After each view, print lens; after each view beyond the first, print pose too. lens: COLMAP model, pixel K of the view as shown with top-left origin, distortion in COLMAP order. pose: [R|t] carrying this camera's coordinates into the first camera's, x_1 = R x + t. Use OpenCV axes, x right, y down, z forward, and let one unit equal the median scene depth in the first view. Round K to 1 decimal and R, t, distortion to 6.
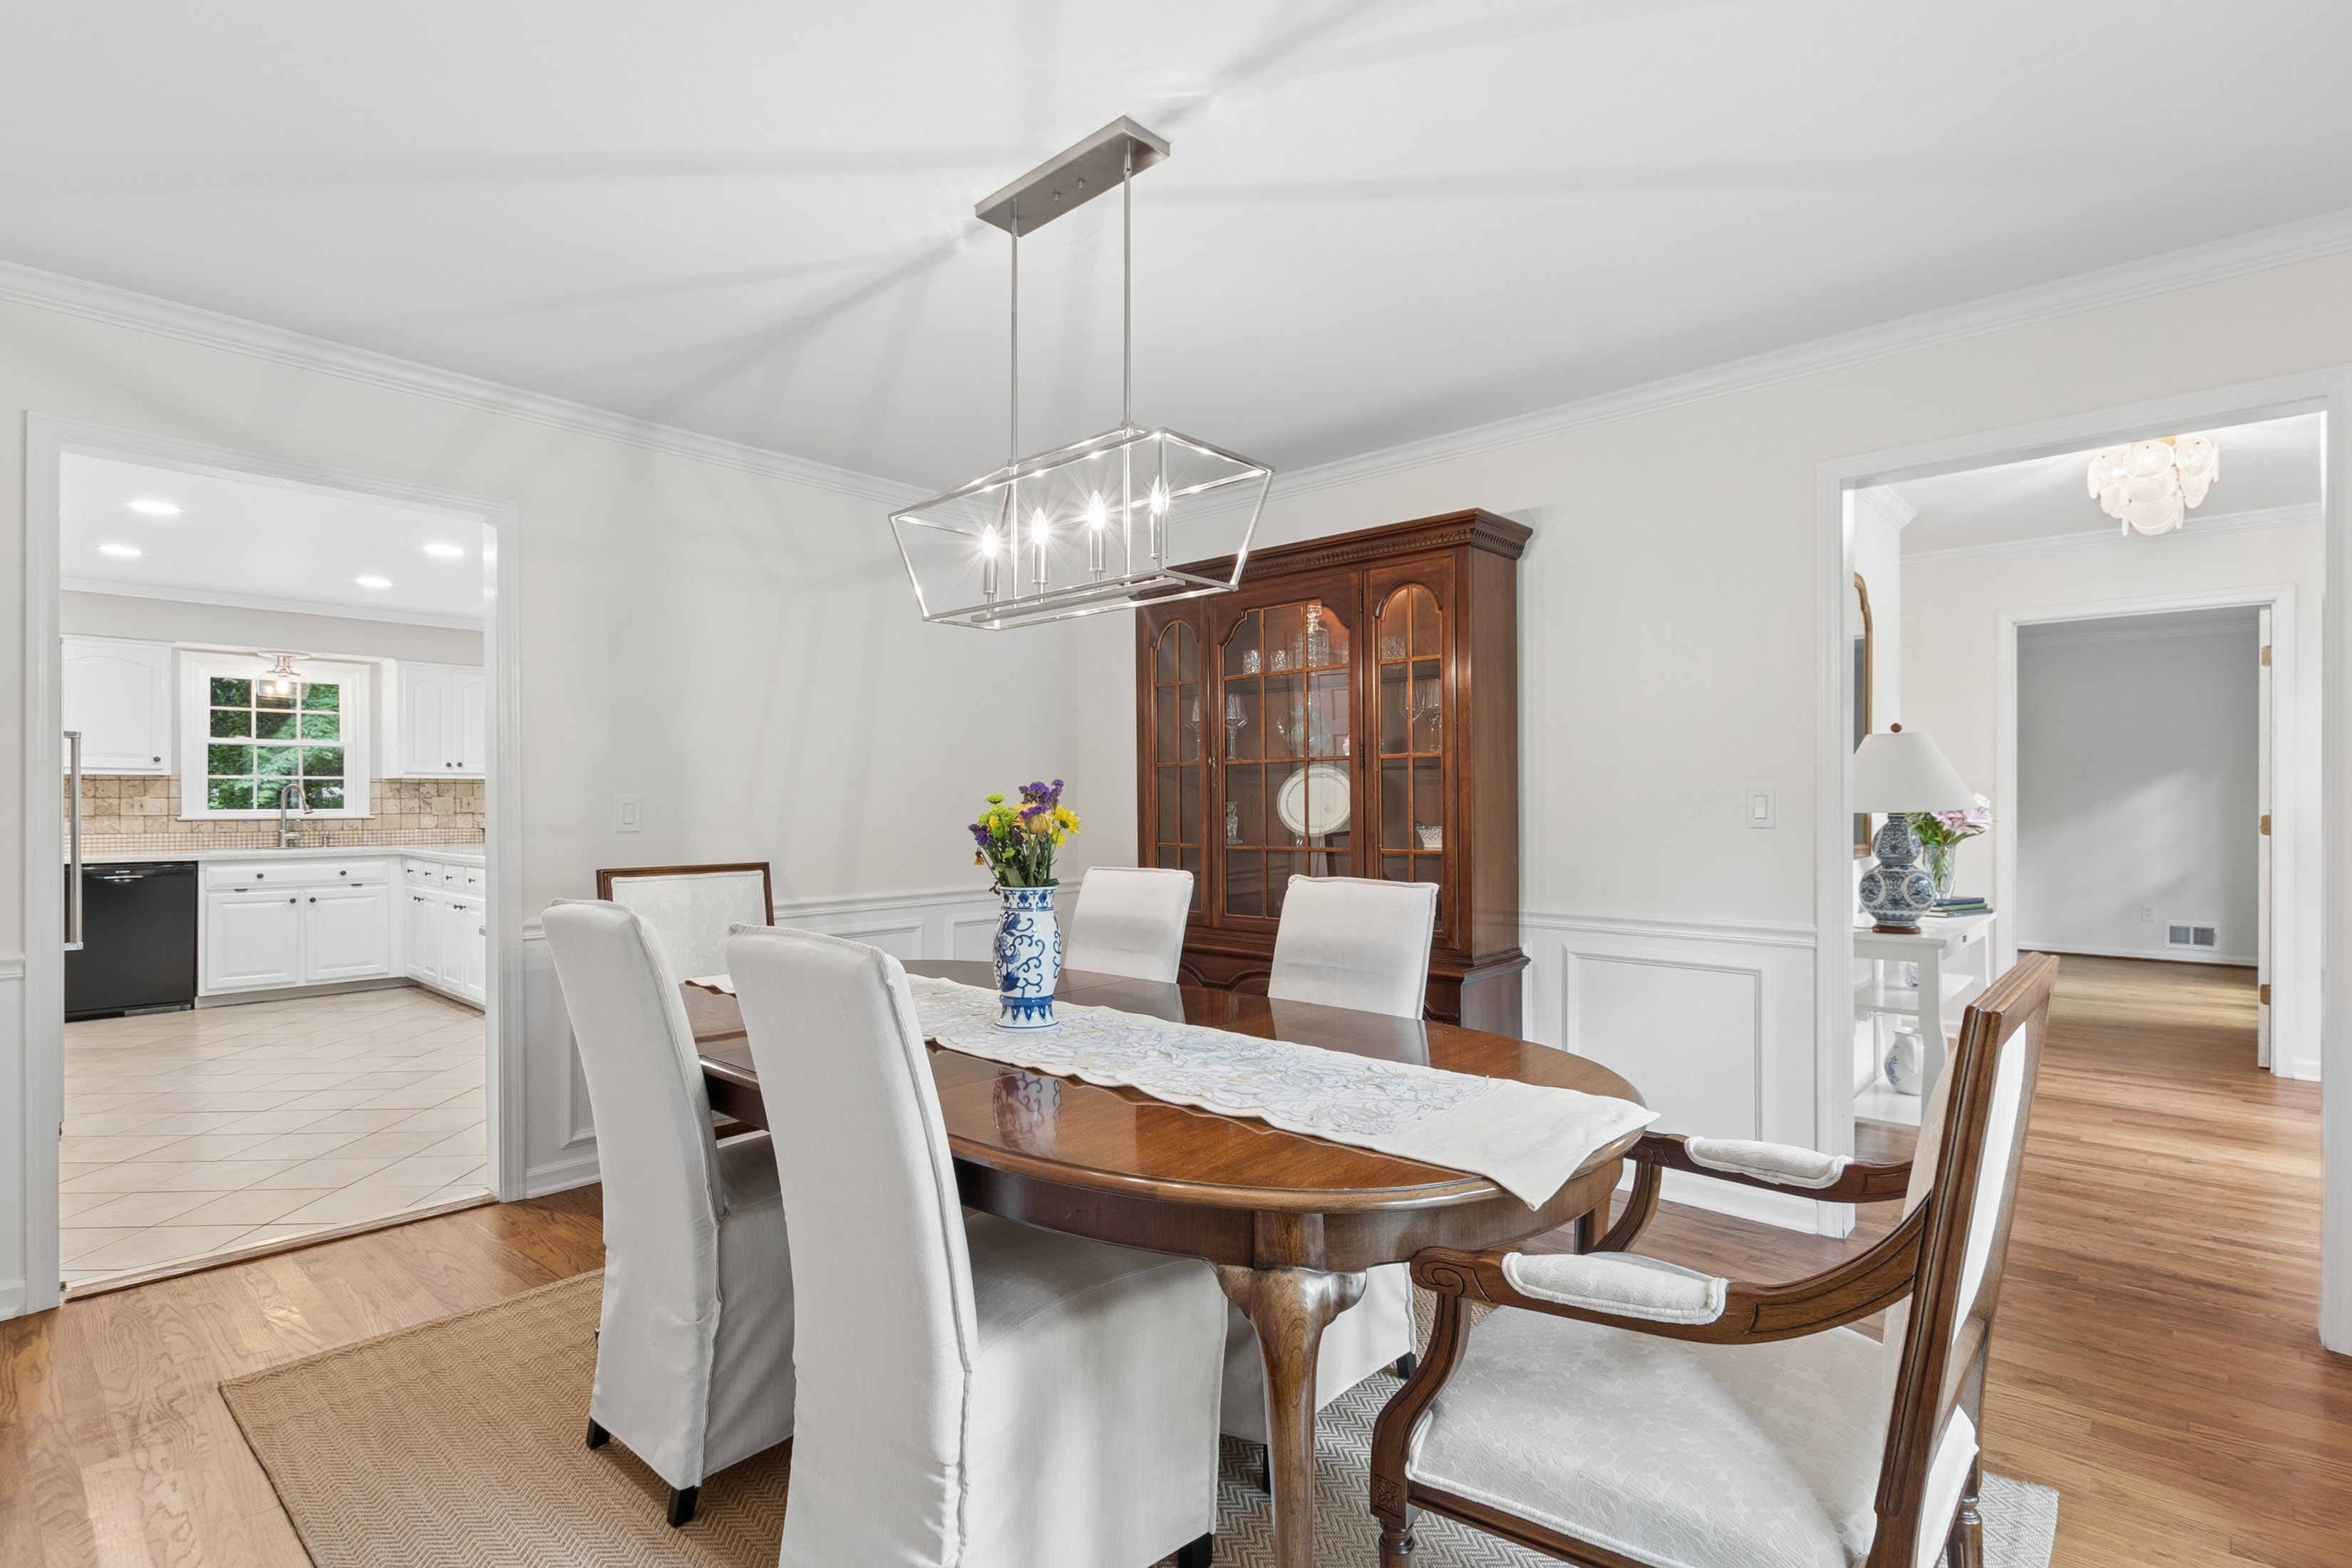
lens RADIAL K [[1045.2, 0, 1166.1], [0, 1045.2, 796.5], [0, 0, 1]] dist [-0.001780, -0.000287]
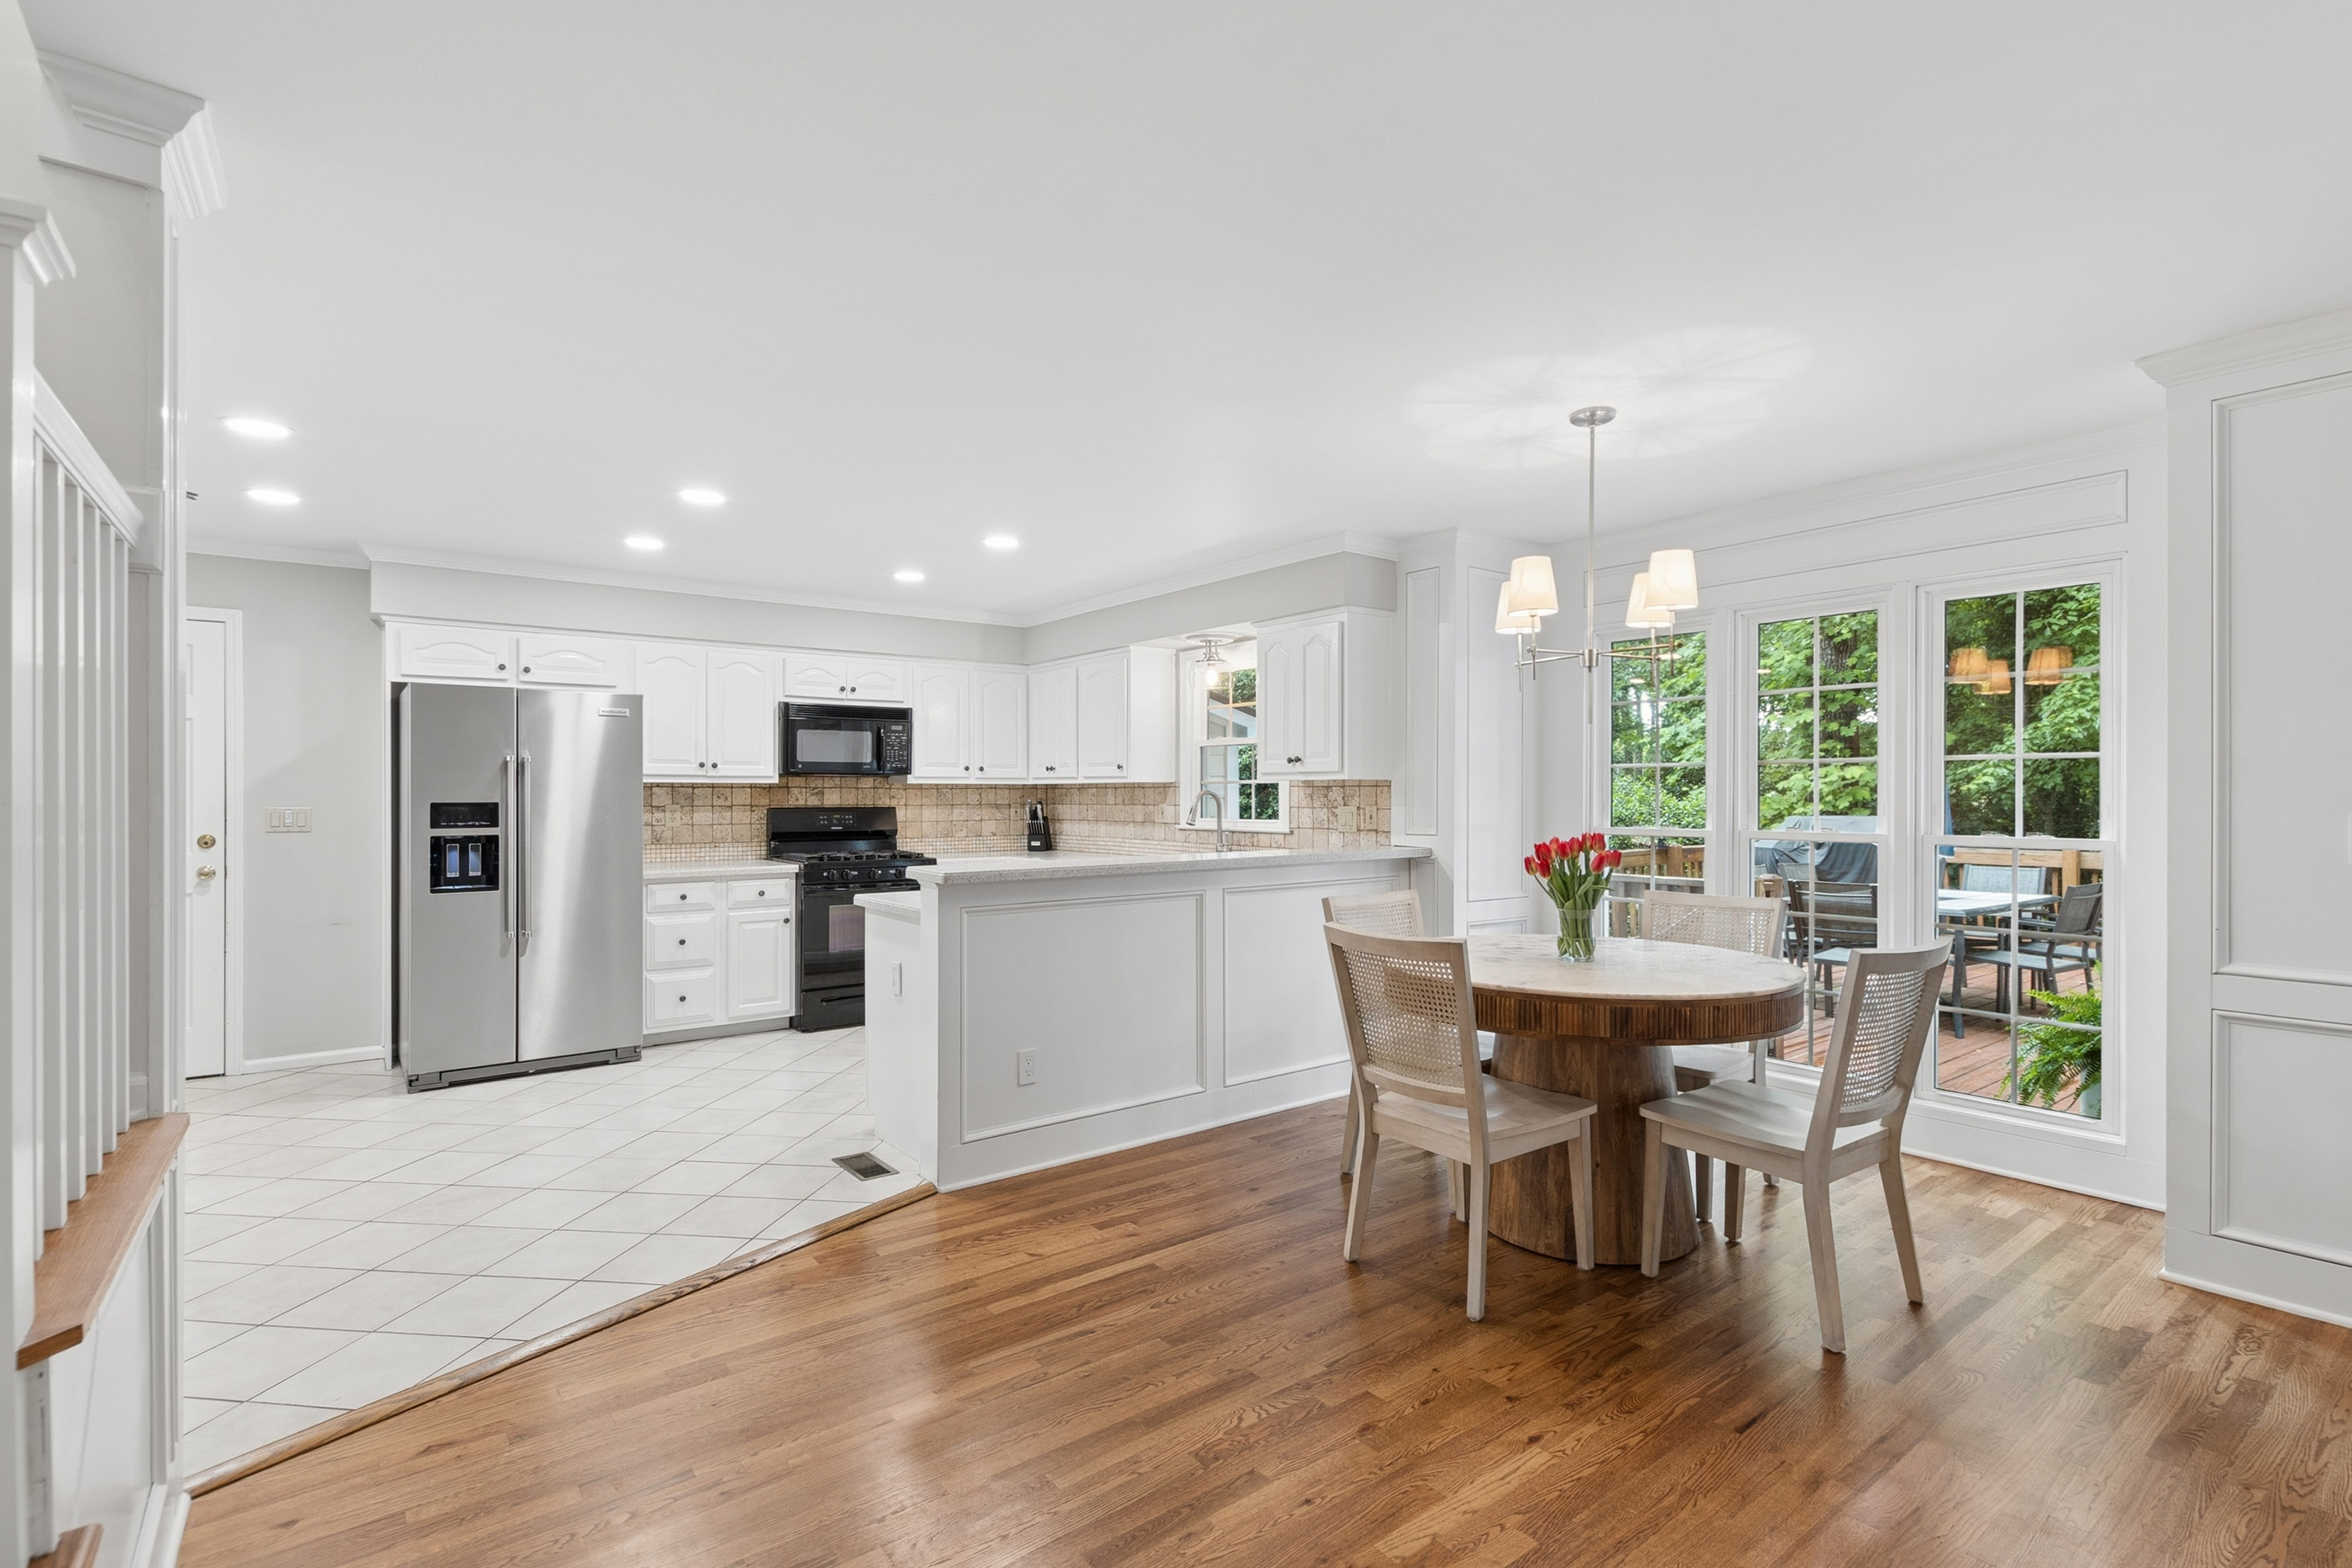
lens RADIAL K [[1092.2, 0, 1181.3], [0, 1092.2, 794.4], [0, 0, 1]] dist [0.005696, -0.000980]
pose [[-0.220174, 0.004021, -0.975452, 0.036170], [0.005886, 0.999979, 0.002793, -0.010679], [0.975443, -0.005126, -0.220193, 1.147808]]
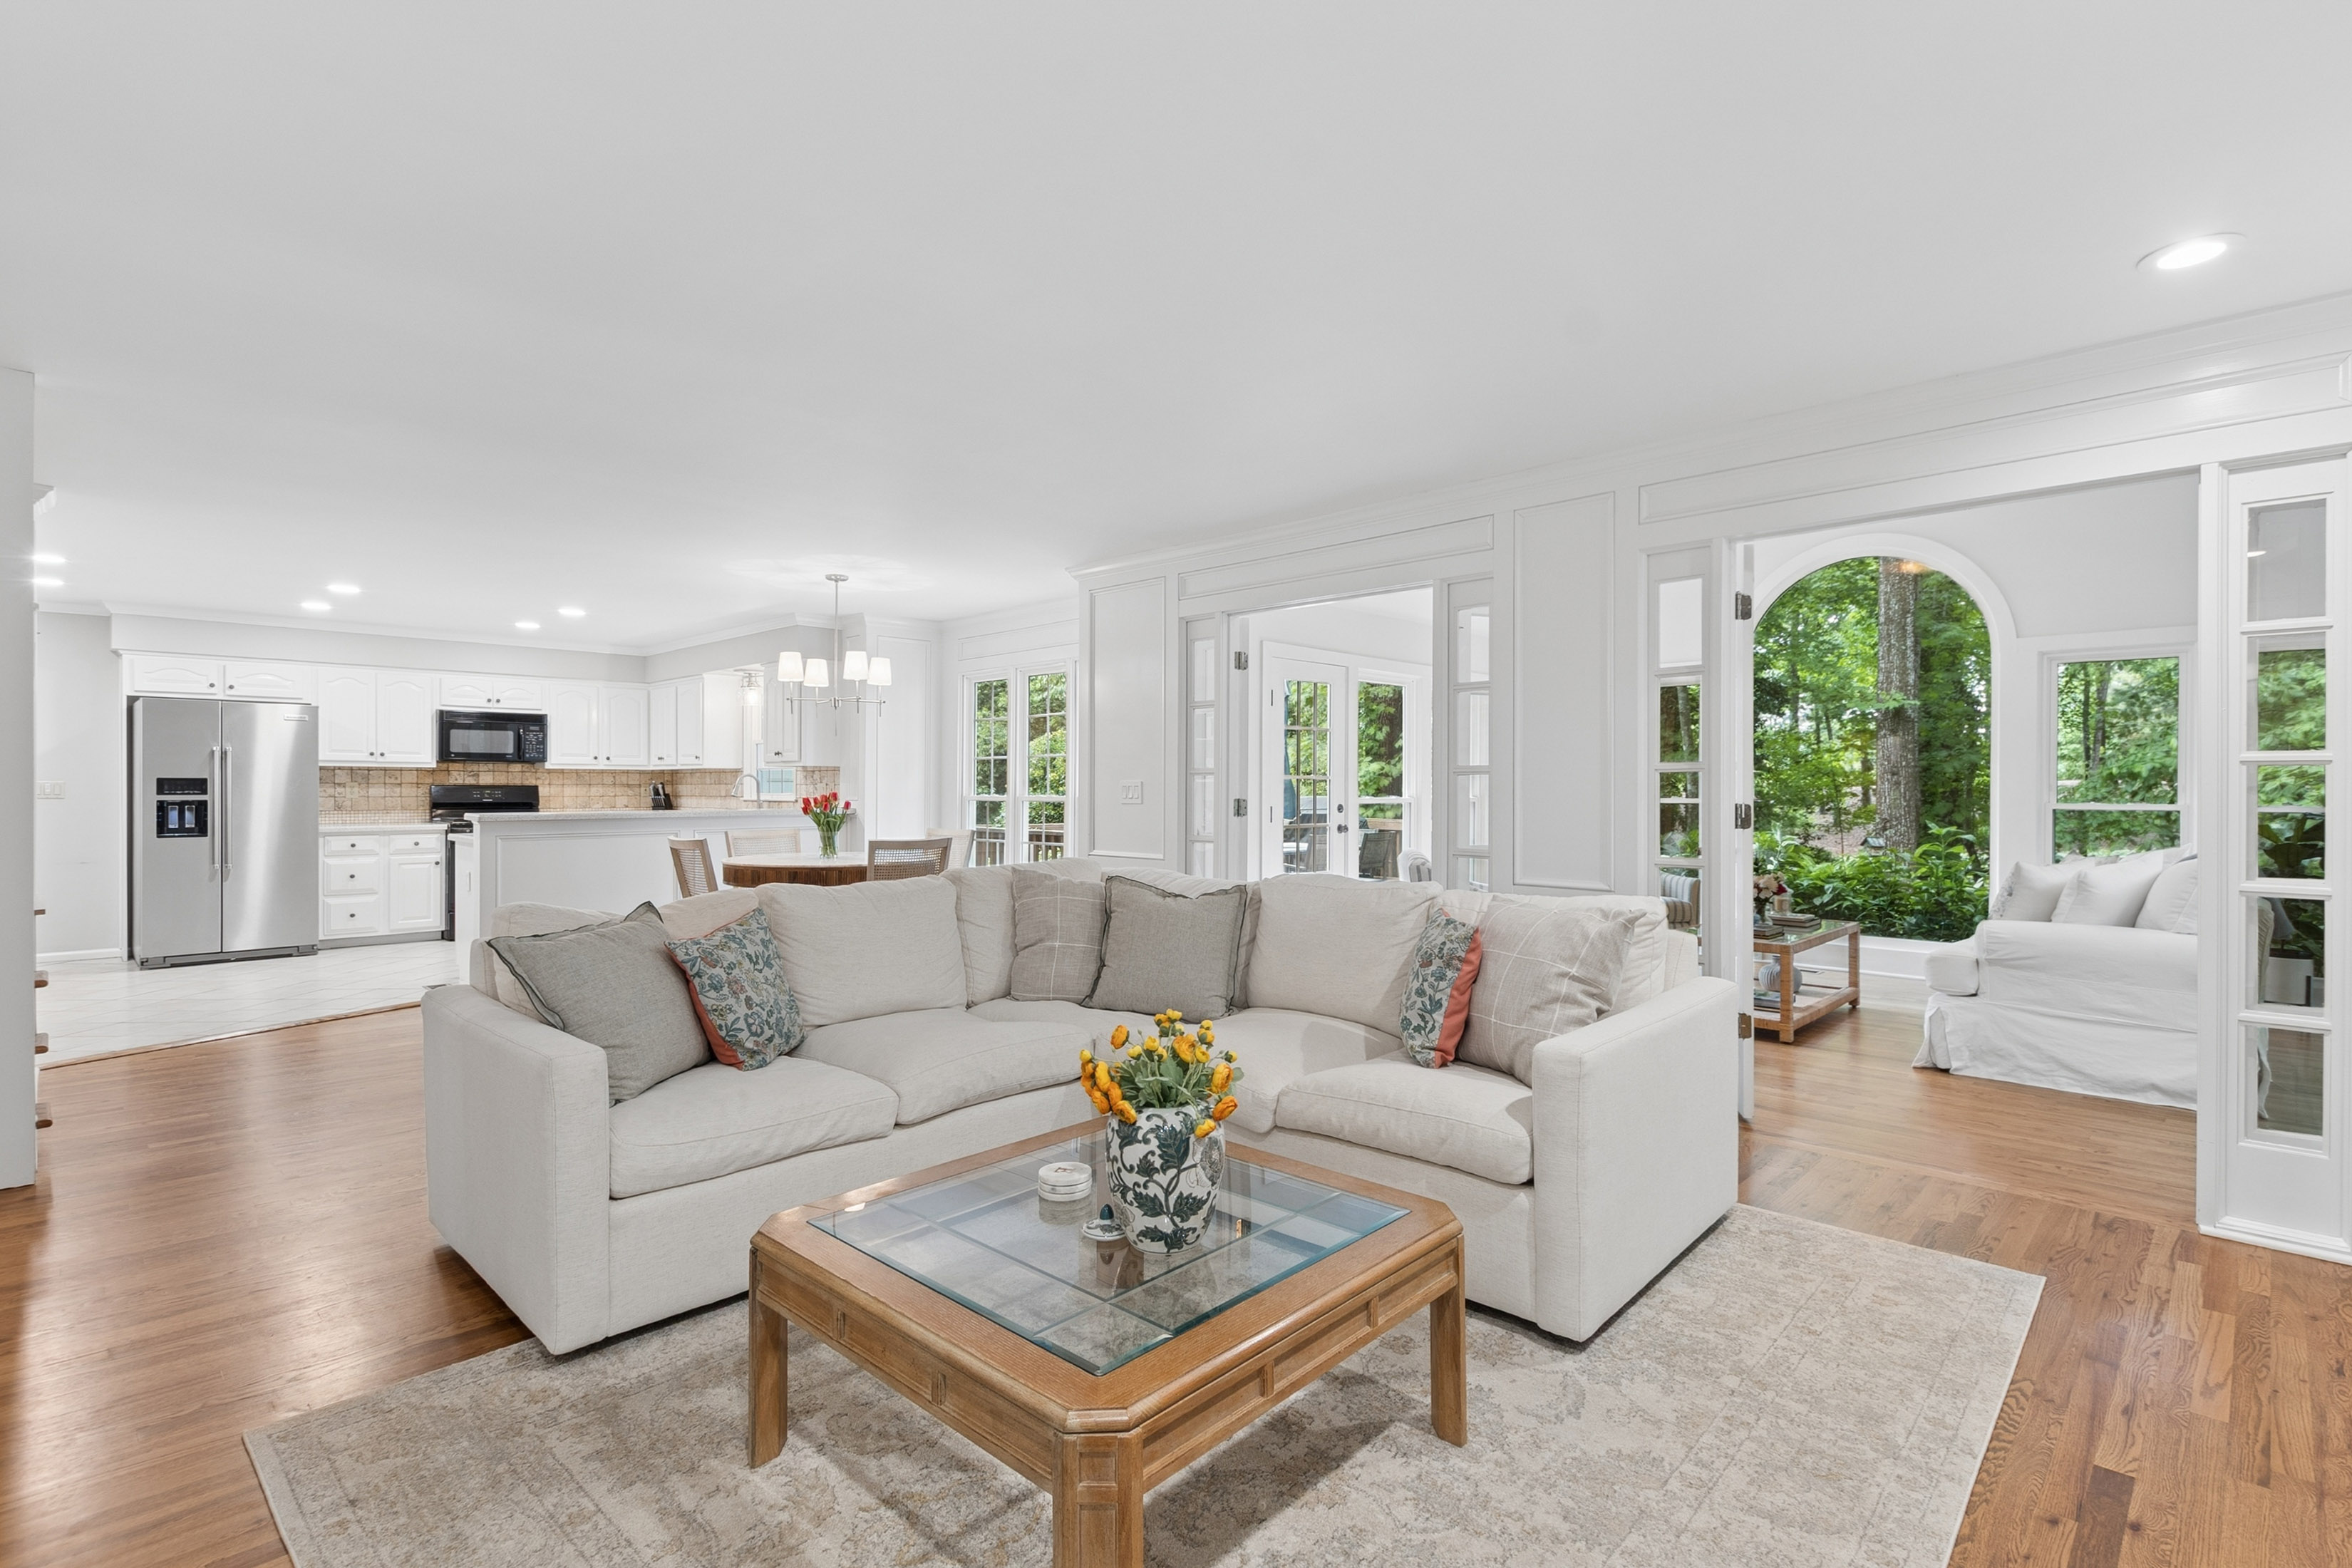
lens RADIAL K [[1092.2, 0, 1175.3], [0, 1092.2, 782.1], [0, 0, 1]] dist [0.005696, -0.000980]
pose [[-0.075741, -0.000661, -0.997127, 0.436567], [0.002921, 0.999995, -0.000885, 0.001541], [0.997123, -0.002980, -0.075738, 1.582100]]
